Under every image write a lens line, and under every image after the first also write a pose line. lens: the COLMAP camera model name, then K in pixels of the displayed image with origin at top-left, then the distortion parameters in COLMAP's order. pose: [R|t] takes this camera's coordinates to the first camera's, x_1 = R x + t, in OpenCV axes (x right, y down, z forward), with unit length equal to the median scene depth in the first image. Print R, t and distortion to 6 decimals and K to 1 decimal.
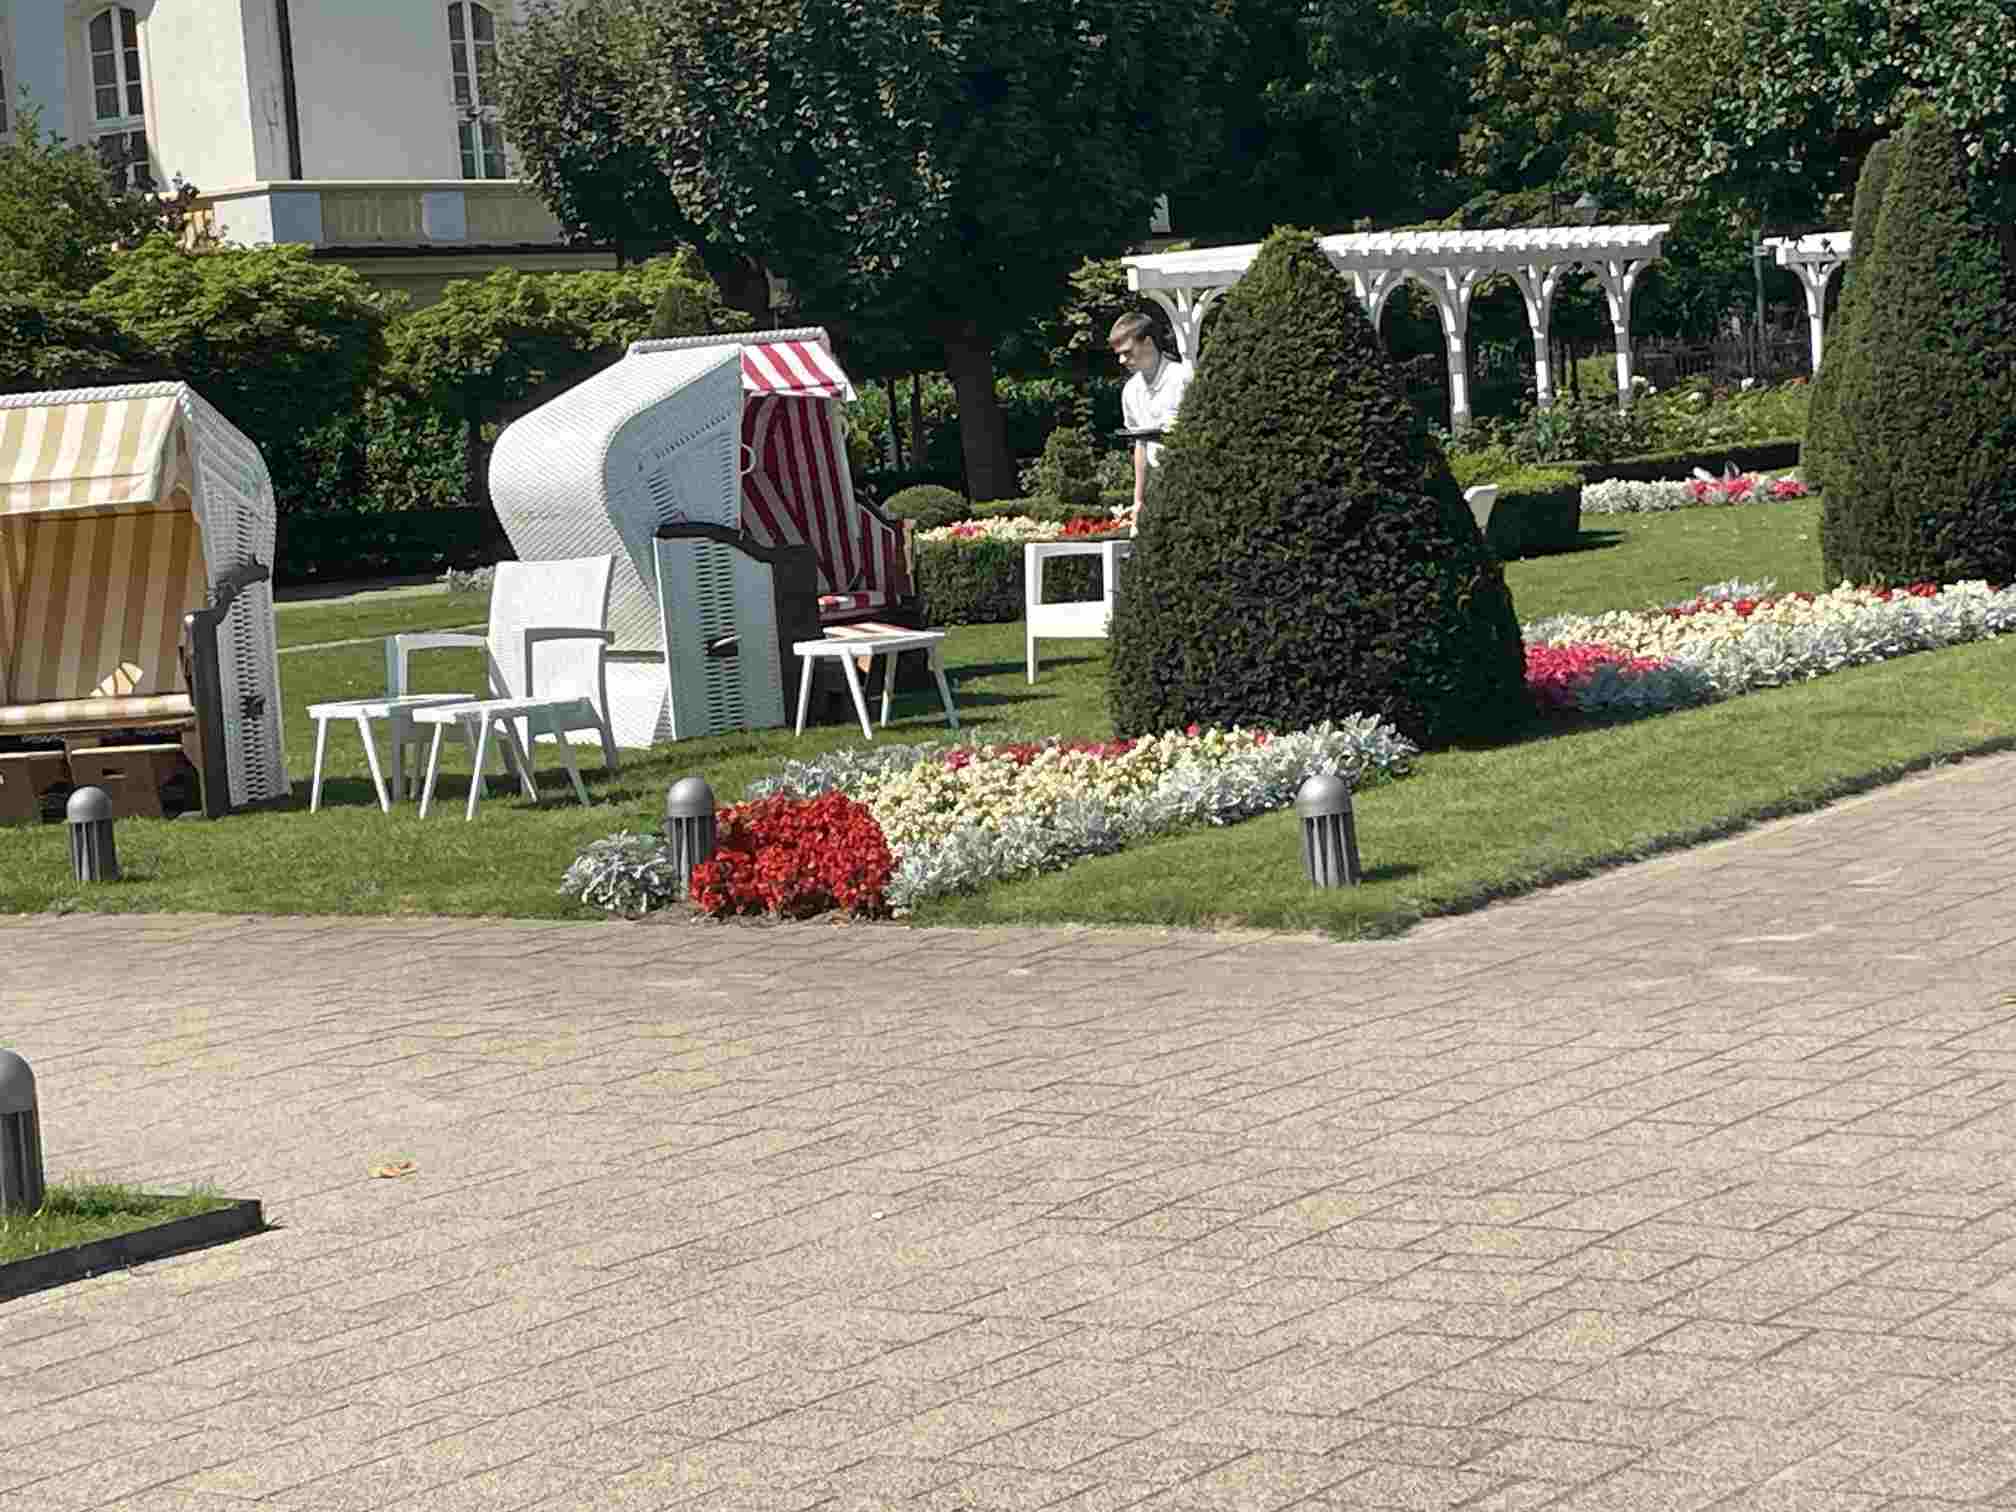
lens RADIAL K [[4432.6, 0, 1008.0], [0, 4432.6, 756.0], [0, 0, 1]] dist [0.069505, 0.118728]
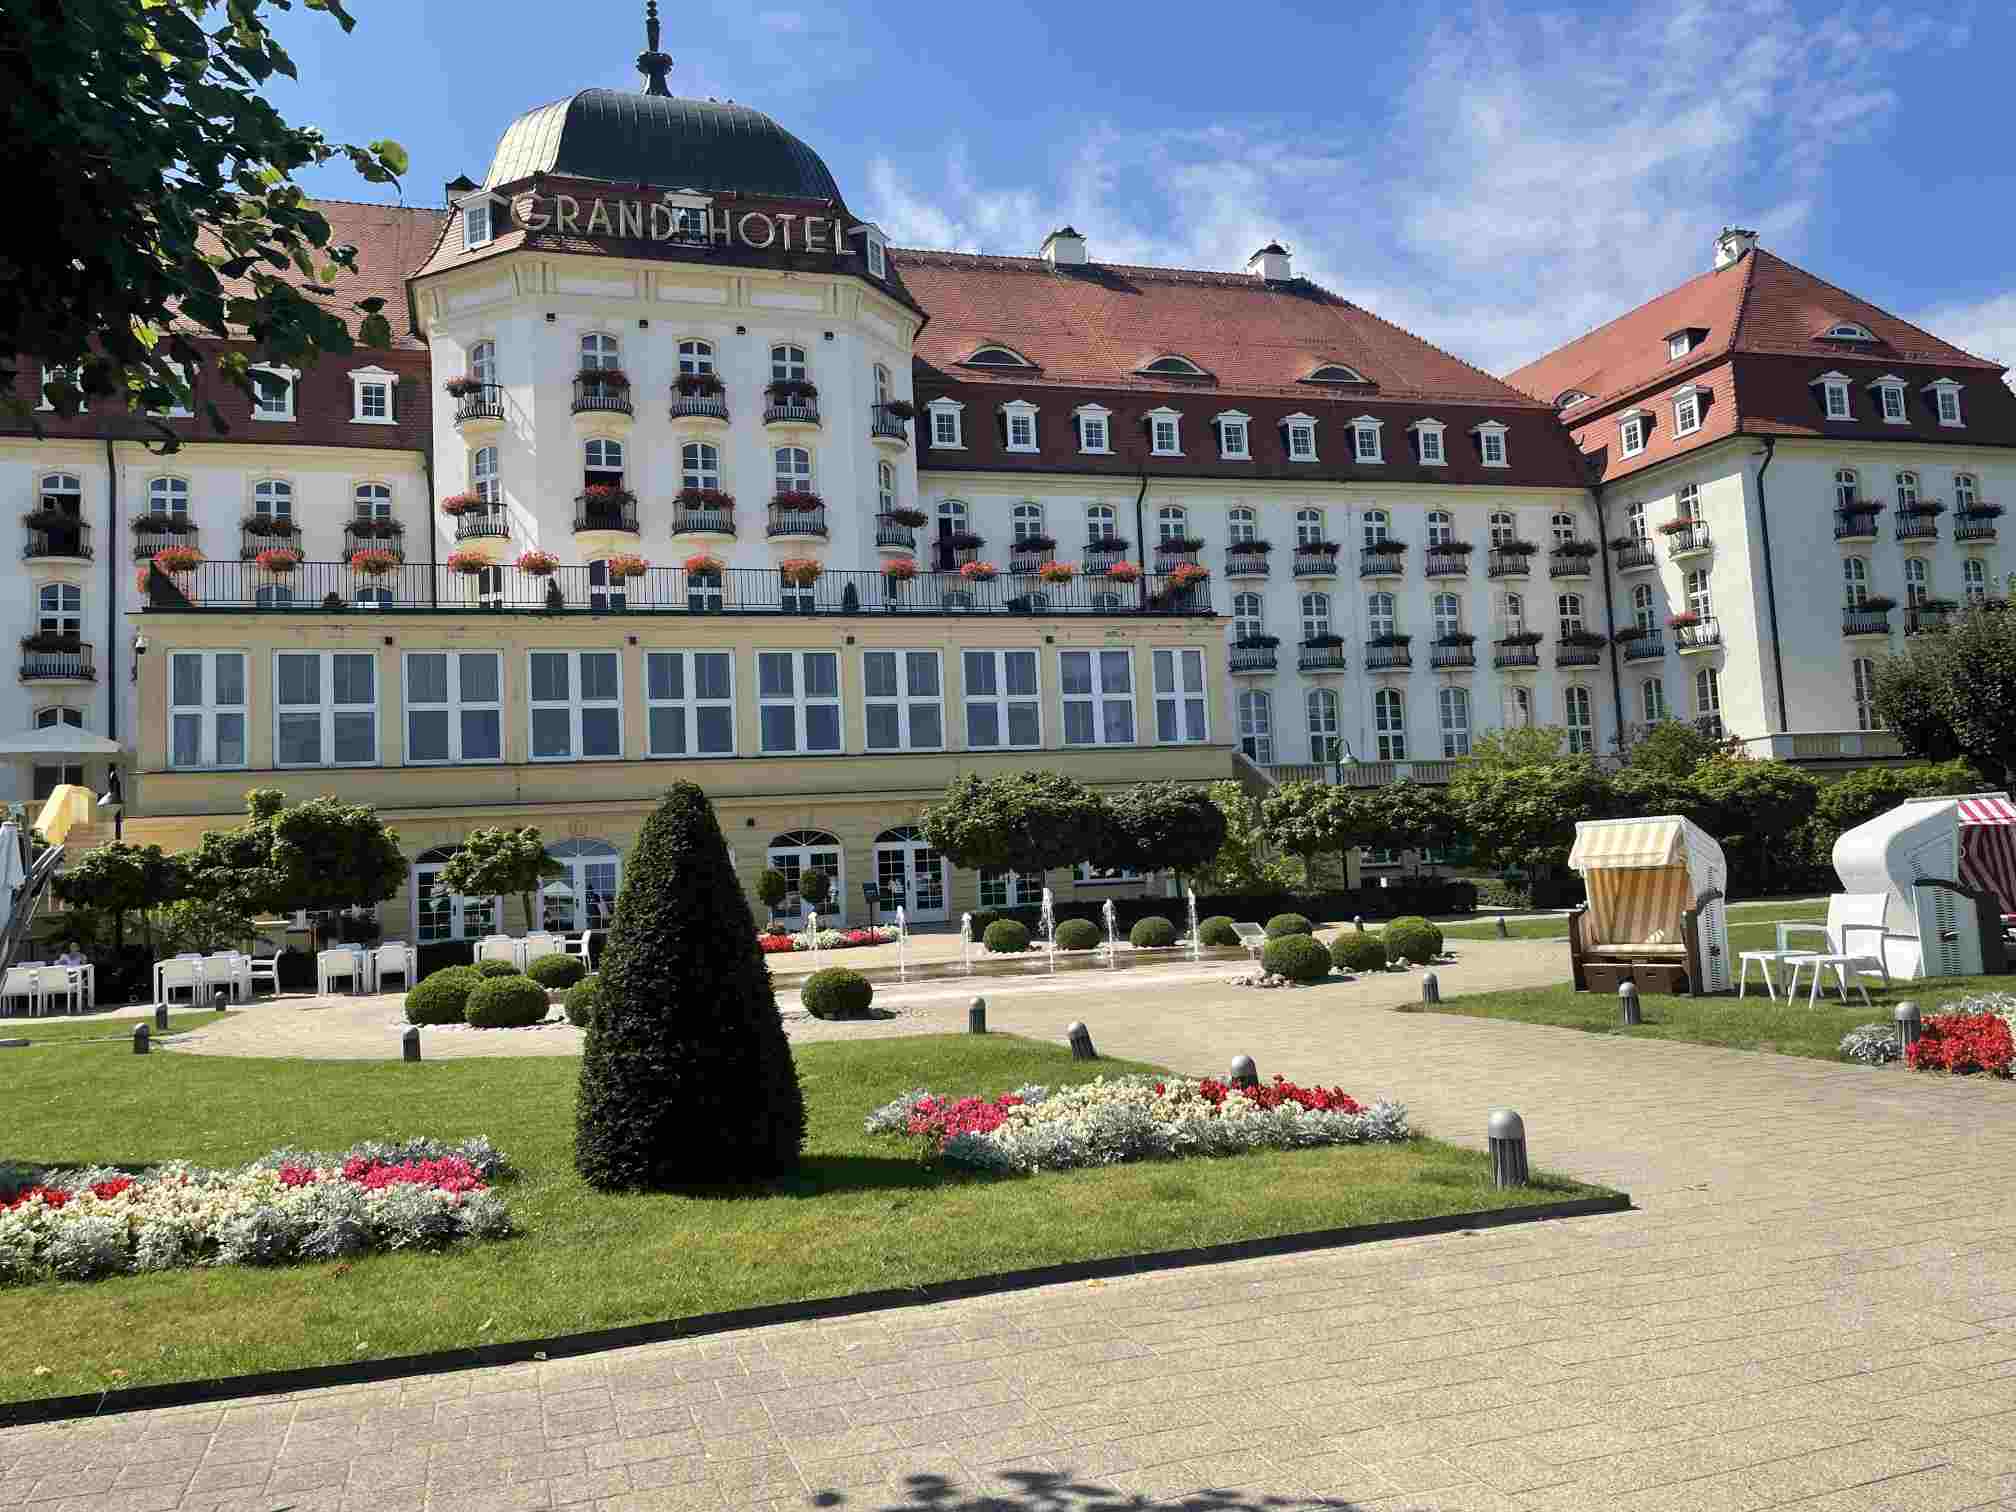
lens RADIAL K [[1554.2, 0, 995.9], [0, 1554.2, 732.2], [0, 0, 1]] dist [0.095903, -0.116607]
pose [[0.807598, -0.024139, -0.589239, 0.020870], [-0.054118, 0.991912, -0.114808, -0.009345], [0.587244, 0.124607, 0.799761, 0.077999]]
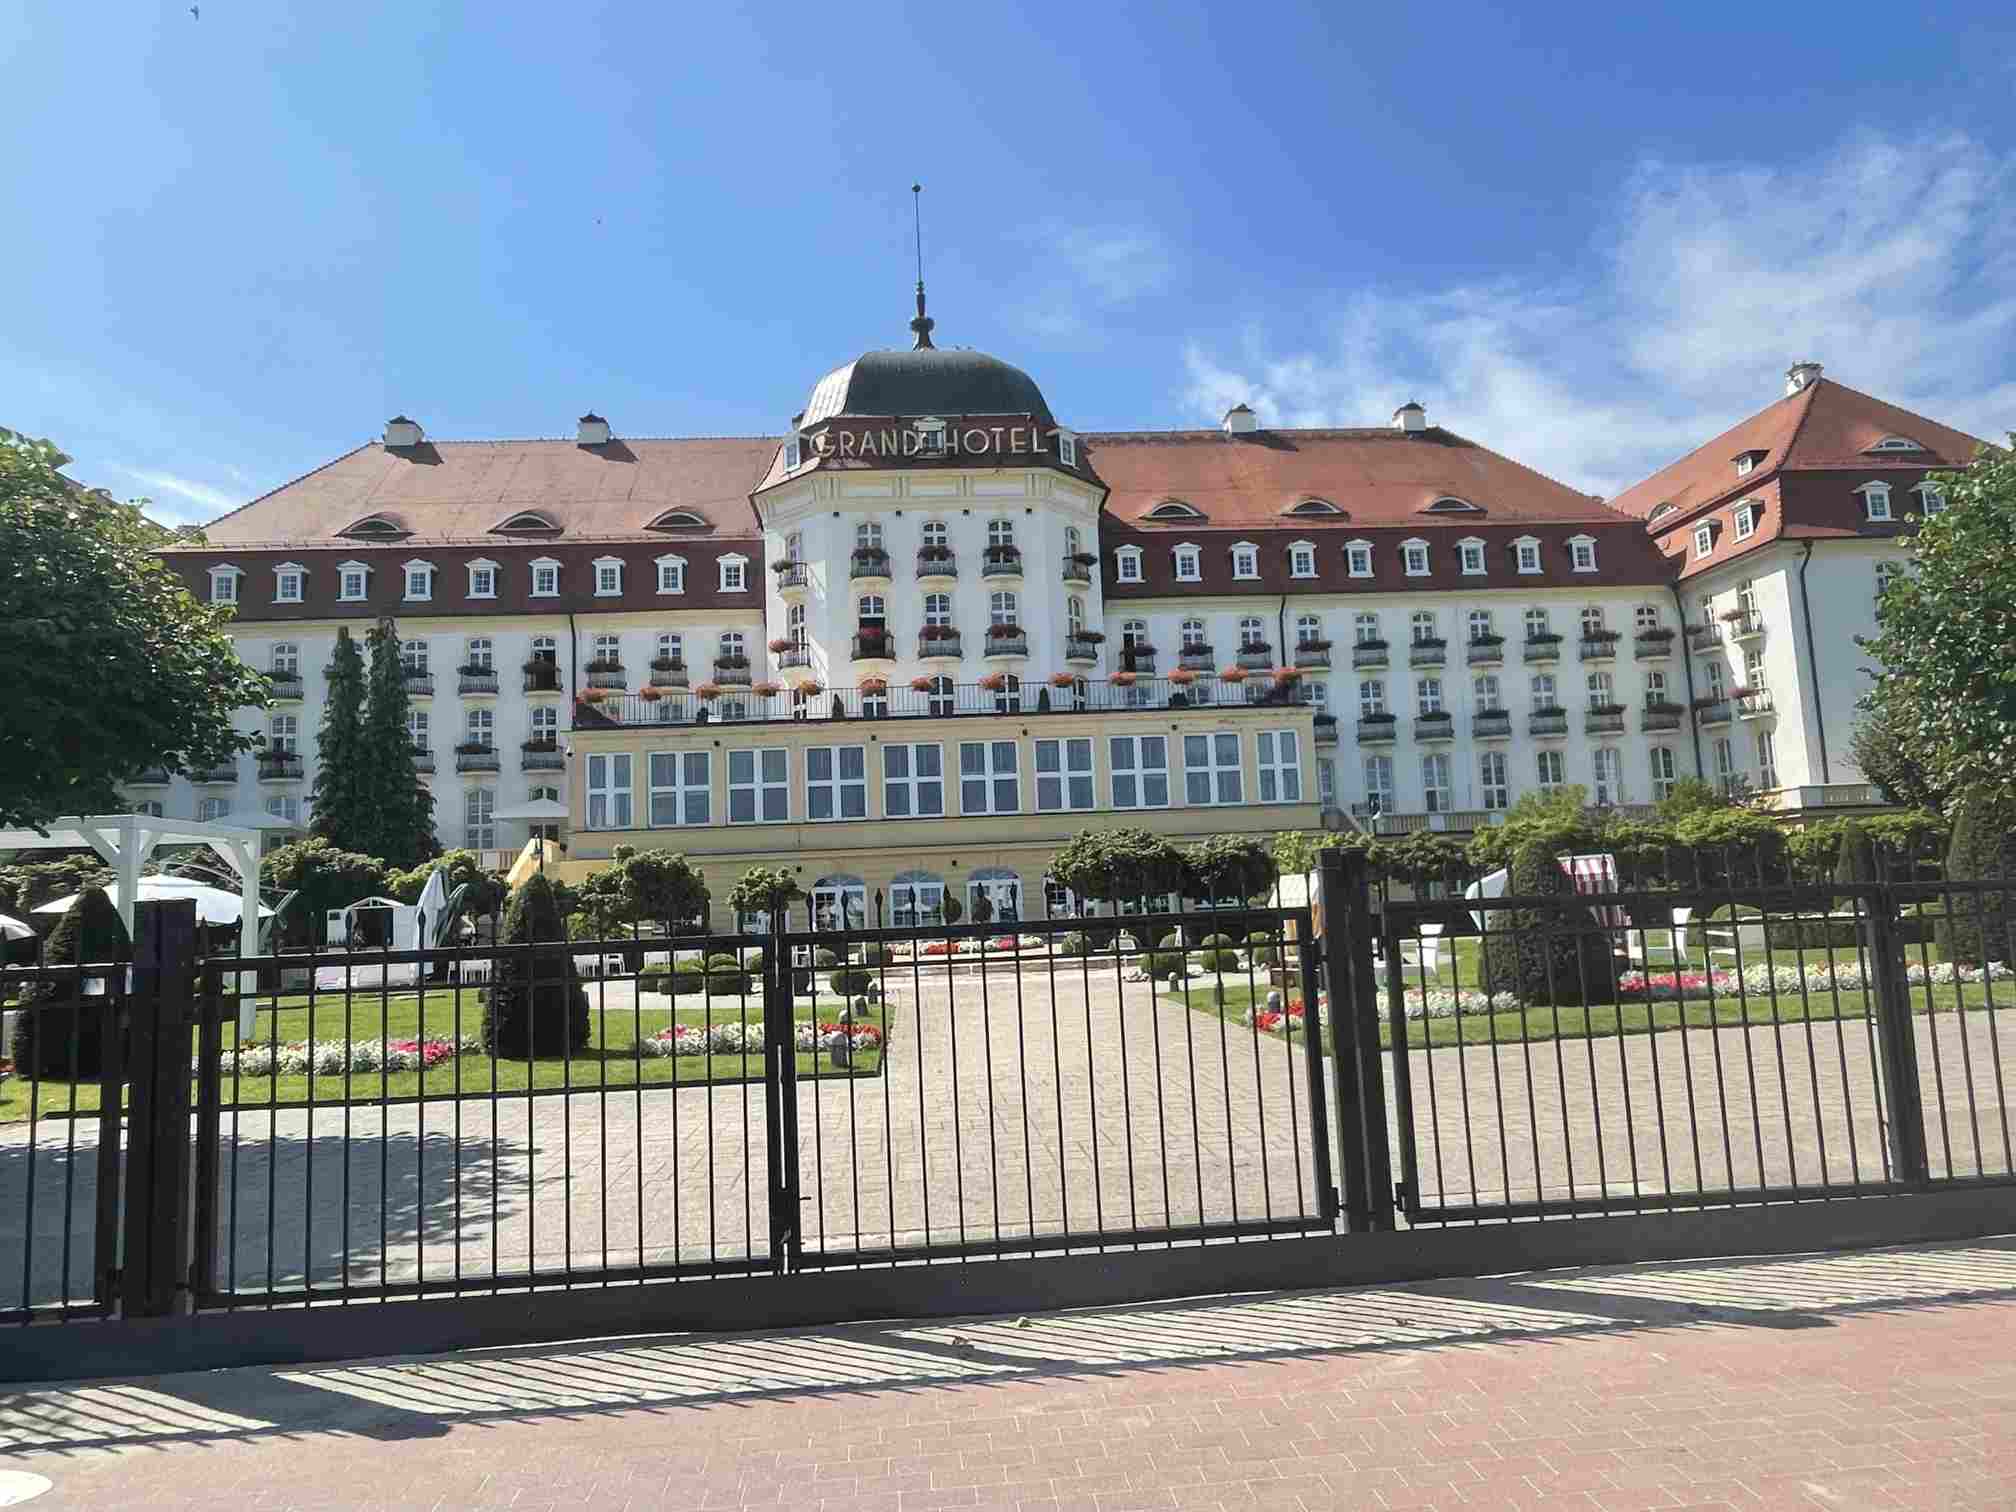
lens RADIAL K [[1249.2, 0, 1008.0], [0, 1249.2, 756.0], [0, 0, 1]] dist [-0.001675, -0.001838]
pose [[0.648897, -0.051164, -0.759154, 0.424264], [-0.062800, 0.990731, -0.120451, -0.034696], [0.758280, 0.125835, 0.639670, 0.100008]]
